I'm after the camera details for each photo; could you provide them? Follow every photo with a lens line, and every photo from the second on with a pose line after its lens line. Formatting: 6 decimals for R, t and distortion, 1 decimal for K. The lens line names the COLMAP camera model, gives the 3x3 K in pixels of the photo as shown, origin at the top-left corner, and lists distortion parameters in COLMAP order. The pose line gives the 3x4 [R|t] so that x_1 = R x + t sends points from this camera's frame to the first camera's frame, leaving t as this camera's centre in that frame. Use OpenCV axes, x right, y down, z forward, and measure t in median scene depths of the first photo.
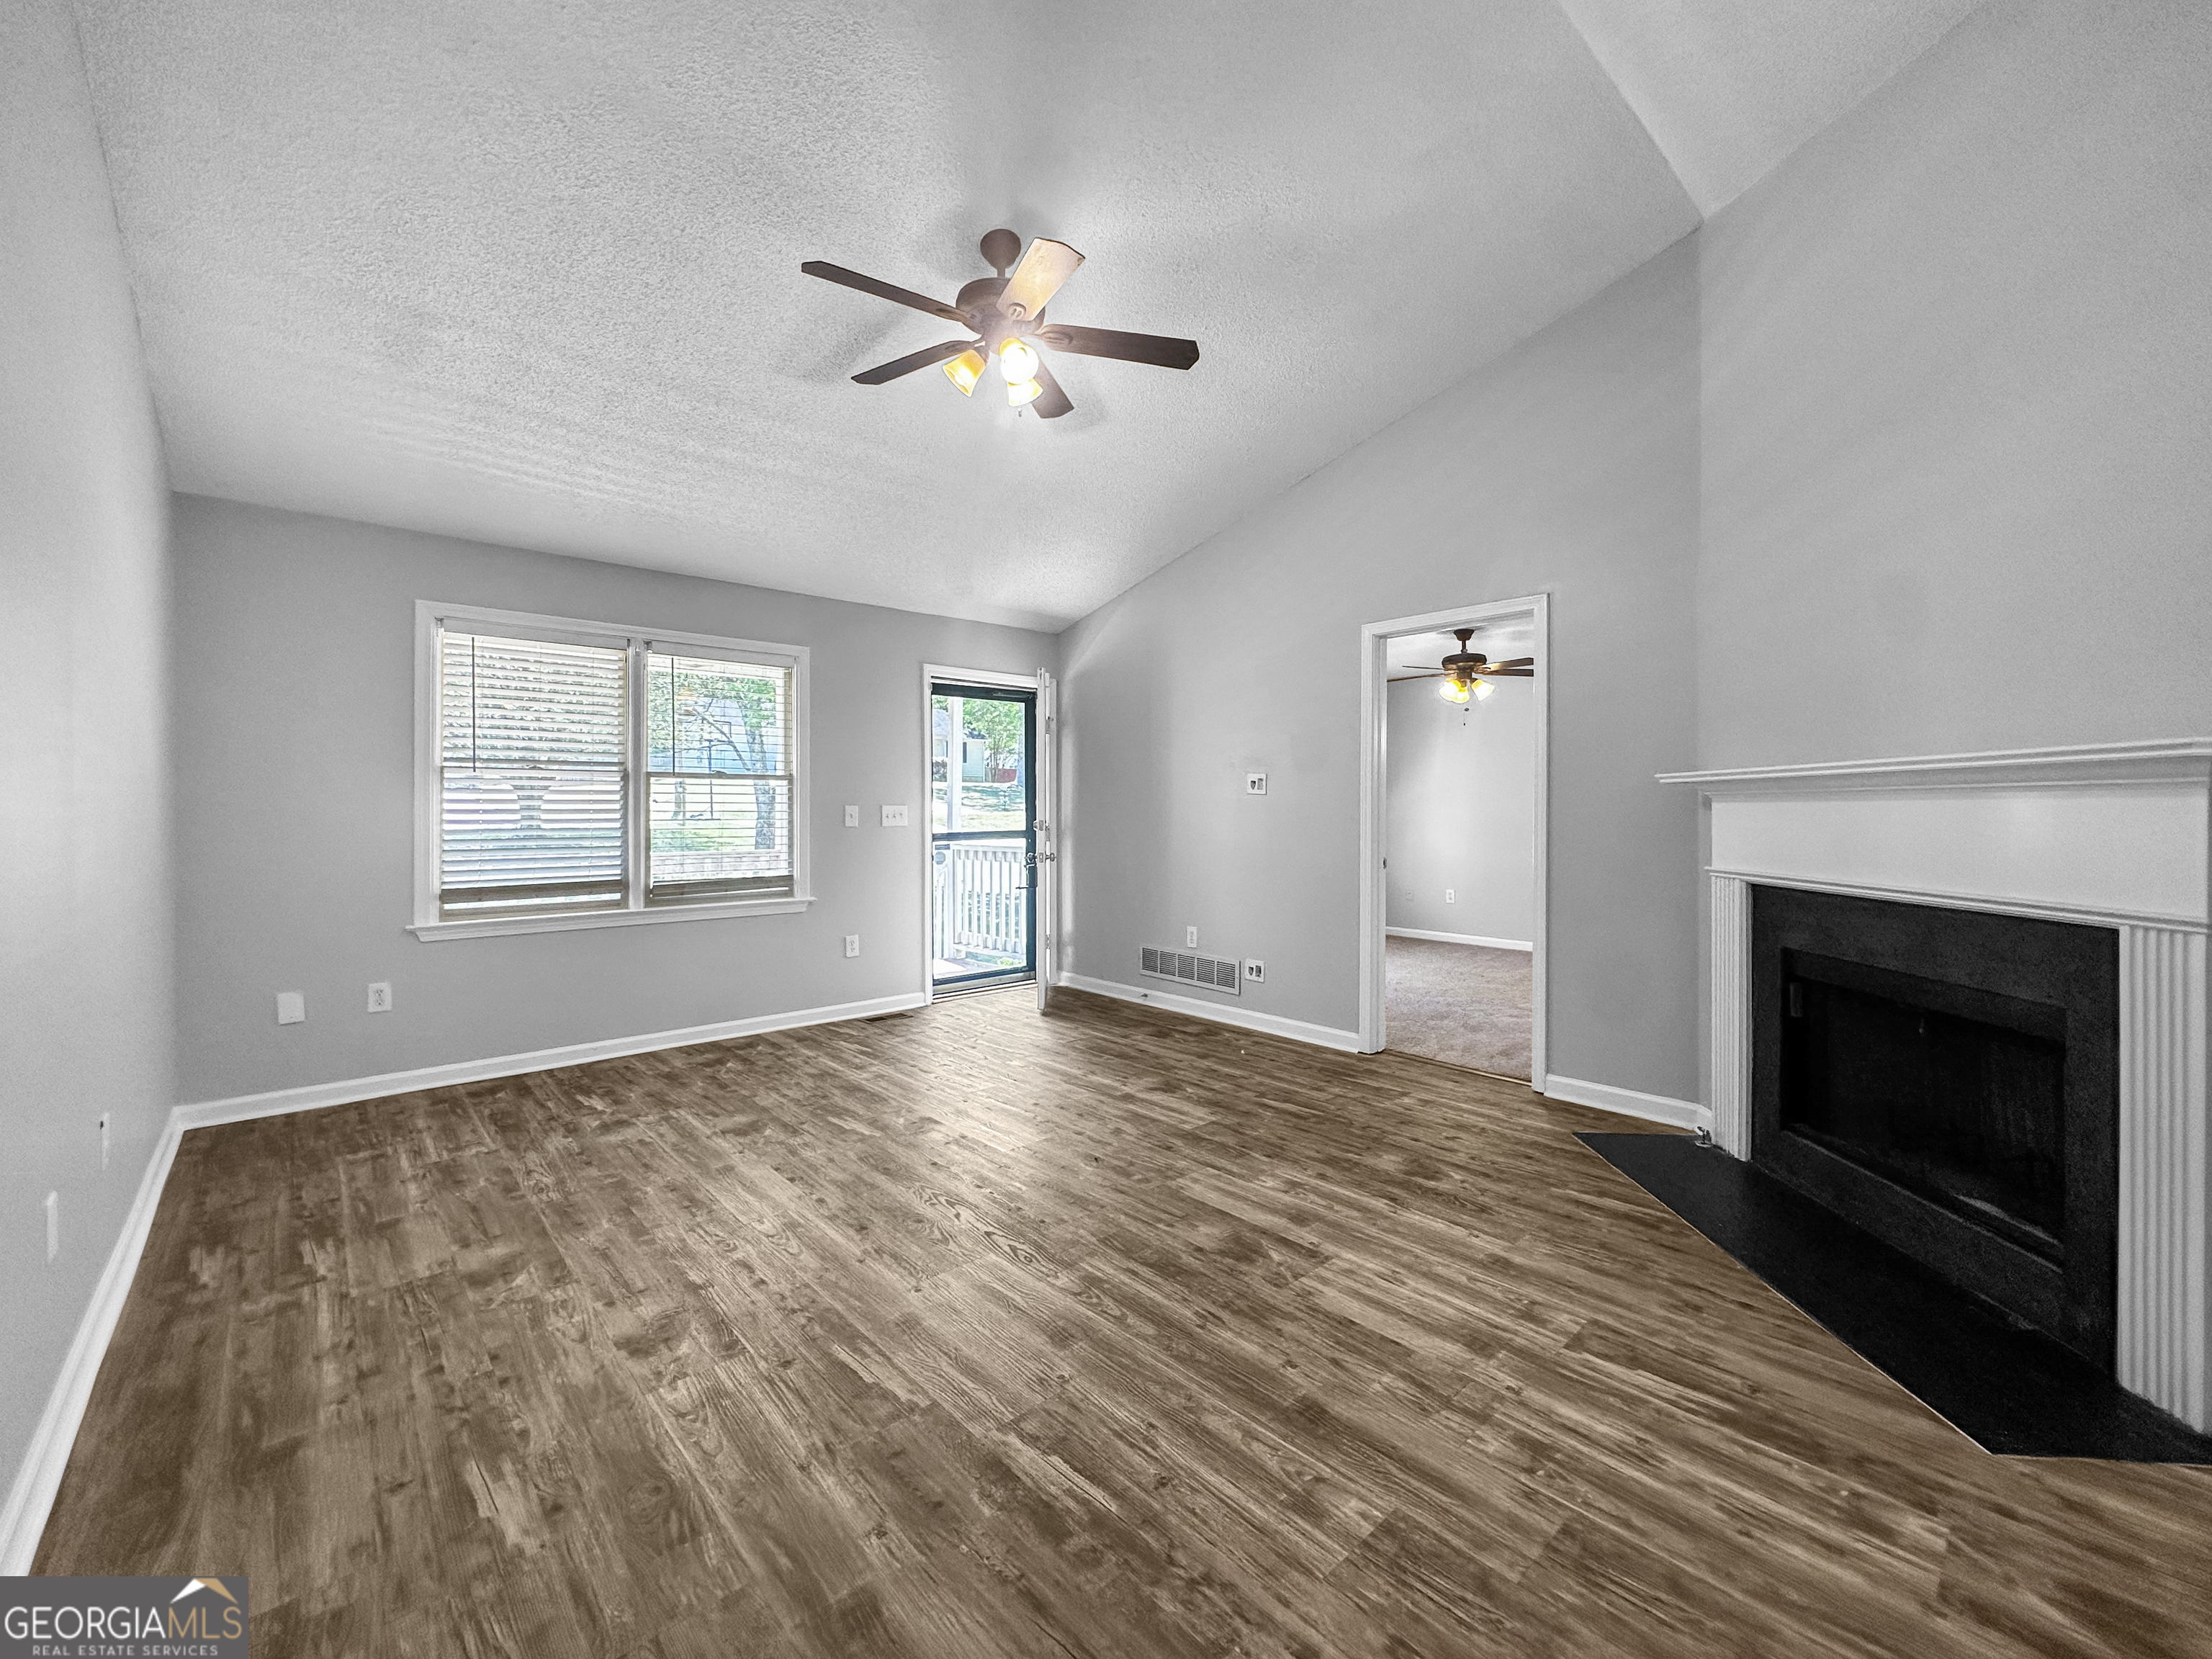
lens RADIAL K [[905.7, 0, 1105.4], [0, 905.7, 816.7], [0, 0, 1]] dist [-0.002641, -0.000278]
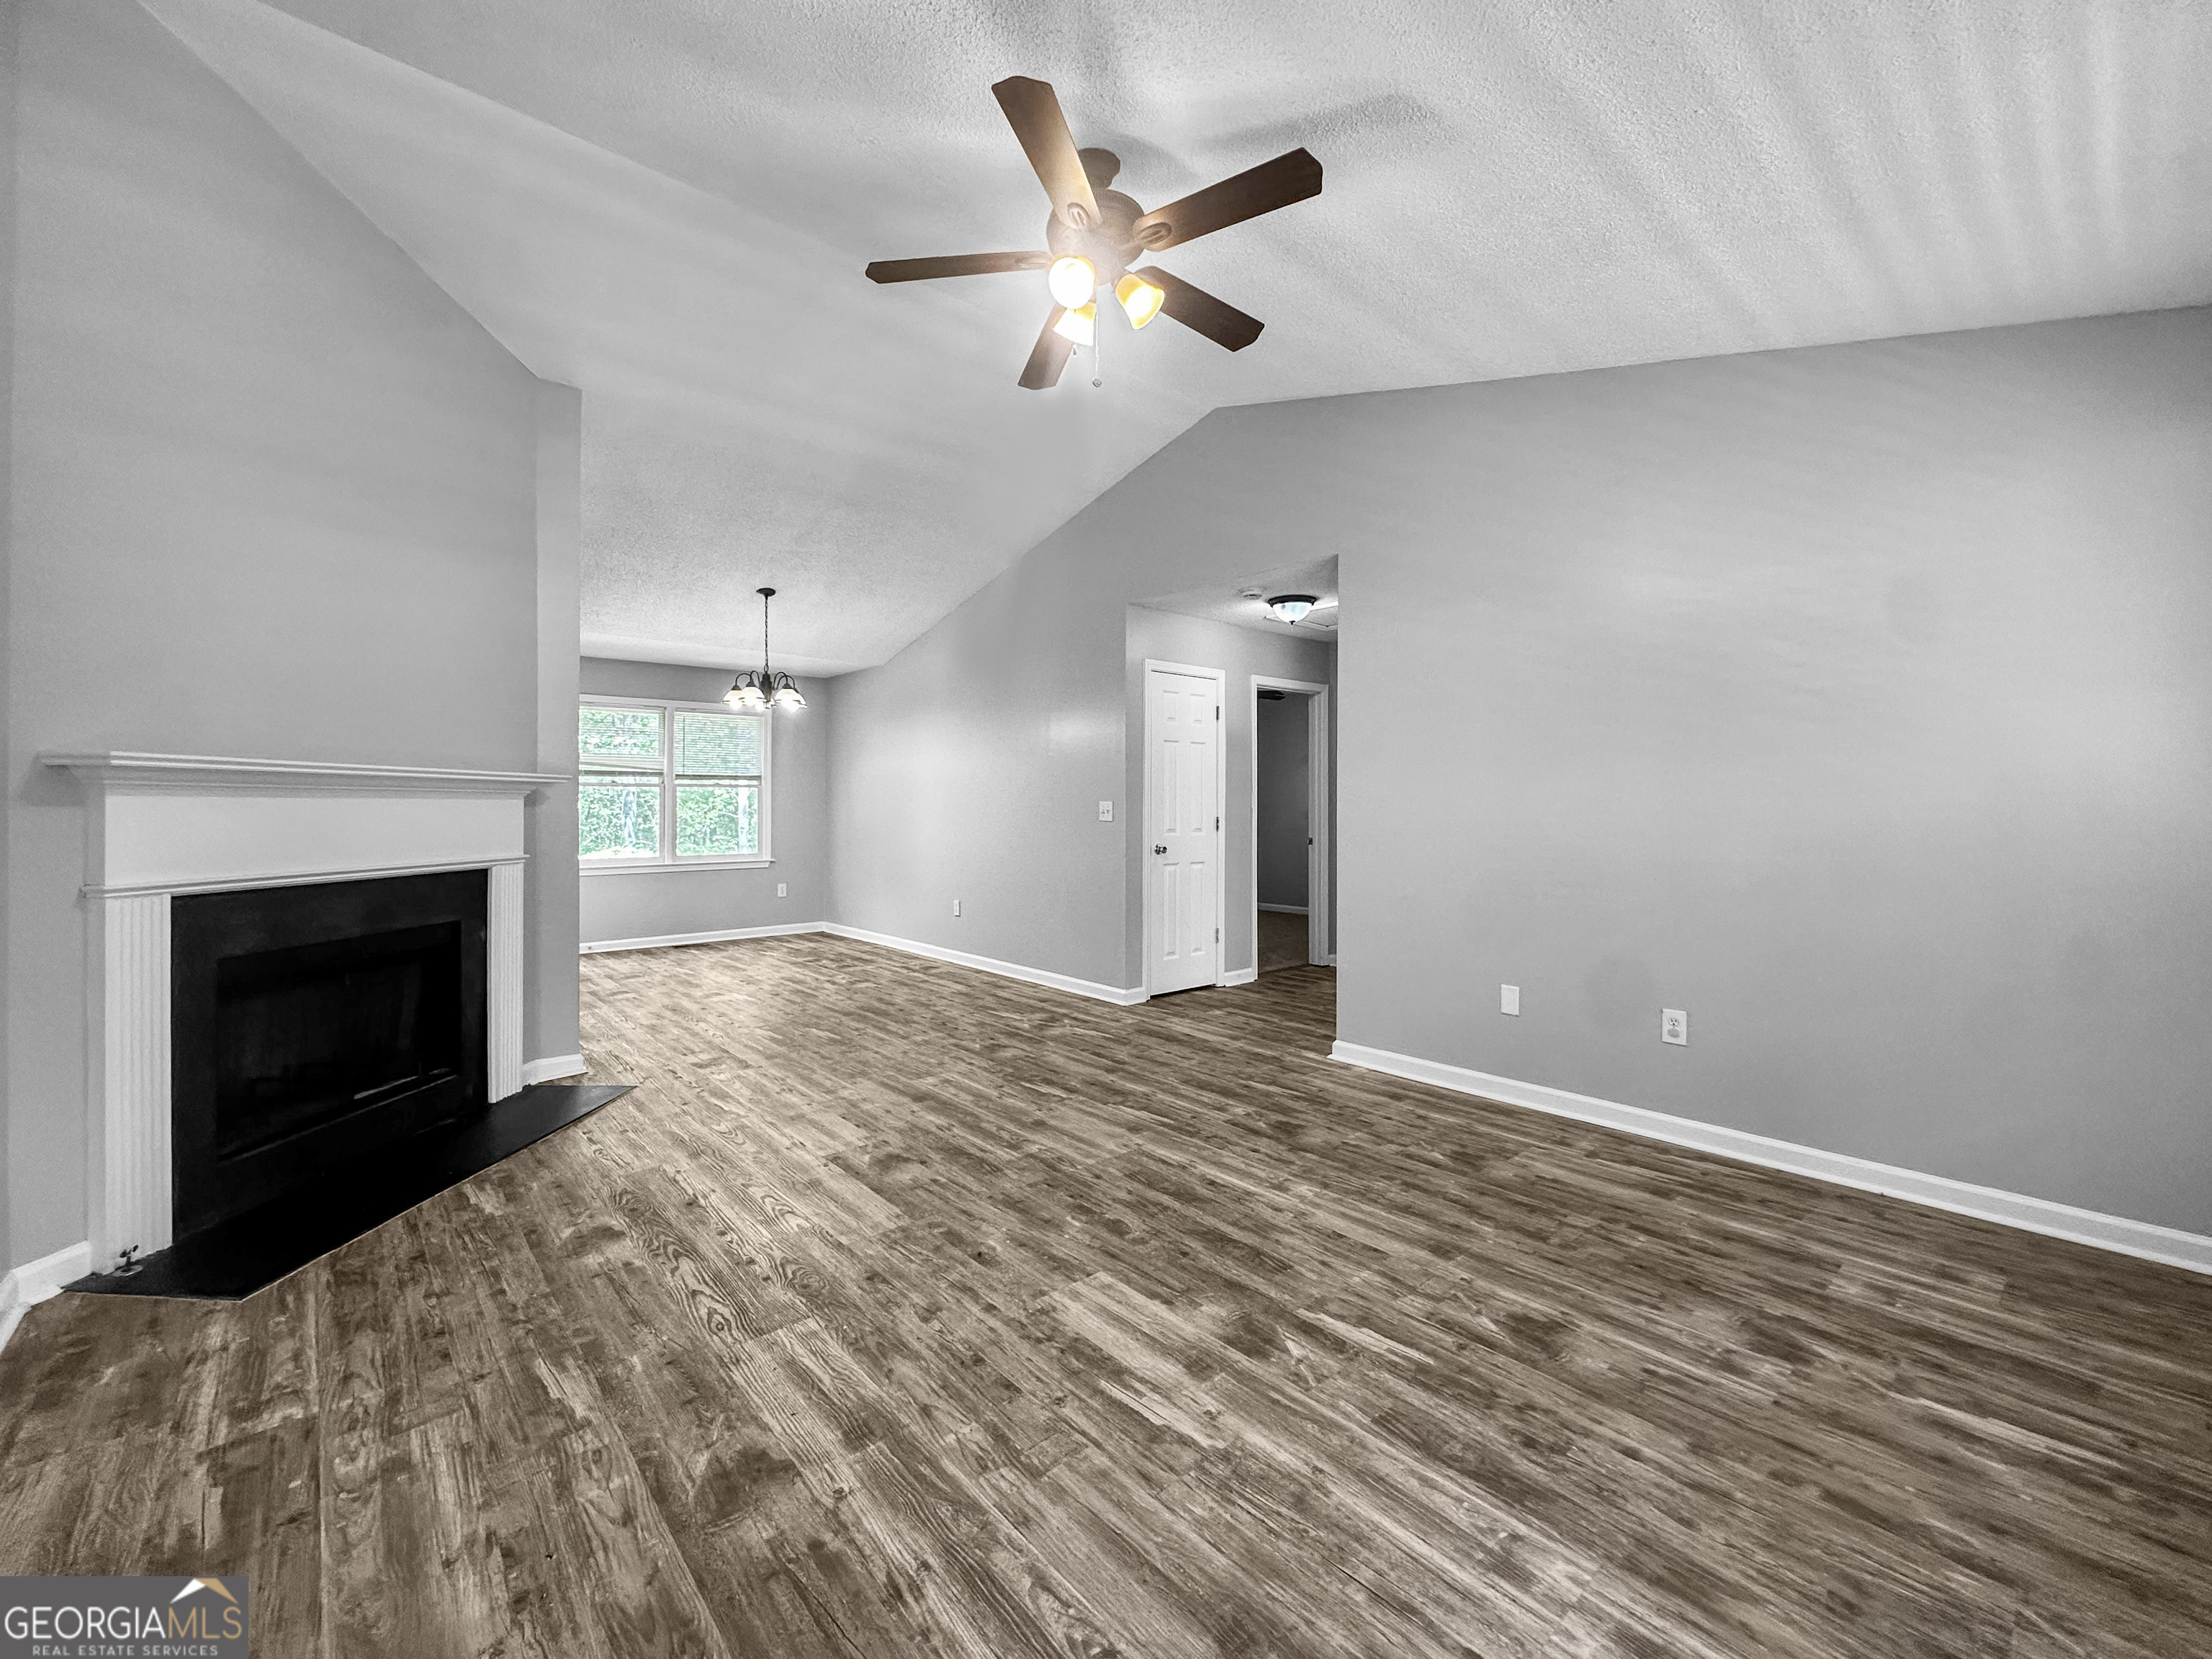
lens RADIAL K [[905.7, 0, 1102.1], [0, 905.7, 814.8], [0, 0, 1]] dist [-0.002641, -0.000278]
pose [[-0.999858, -0.000532, 0.016871, -0.134109], [-0.000244, 0.999854, 0.017106, -0.014127], [-0.016877, 0.017099, -0.999711, 1.848861]]
